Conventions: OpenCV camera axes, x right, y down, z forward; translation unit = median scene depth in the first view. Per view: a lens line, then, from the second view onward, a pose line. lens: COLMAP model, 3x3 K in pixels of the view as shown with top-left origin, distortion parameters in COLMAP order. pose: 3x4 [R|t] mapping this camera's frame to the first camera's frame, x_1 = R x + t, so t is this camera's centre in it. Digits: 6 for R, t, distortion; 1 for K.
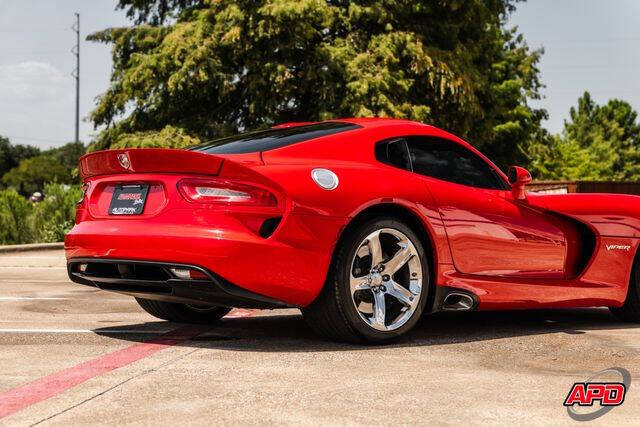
lens RADIAL K [[1243.1, 0, 339.0], [0, 1243.1, 227.0], [0, 0, 1]] dist [0.365106, 0.000000]
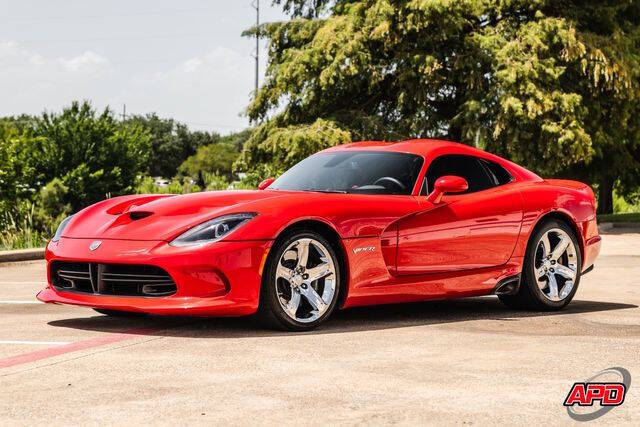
lens RADIAL K [[1435.1, 0, 314.8], [0, 1435.1, 212.9], [0, 0, 1]] dist [0.239692, 0.000000]
pose [[0.985850, -0.007549, -0.167460, 0.055355], [0.007020, 0.999968, -0.003752, -0.002389], [0.167483, 0.002523, 0.985872, -0.134490]]
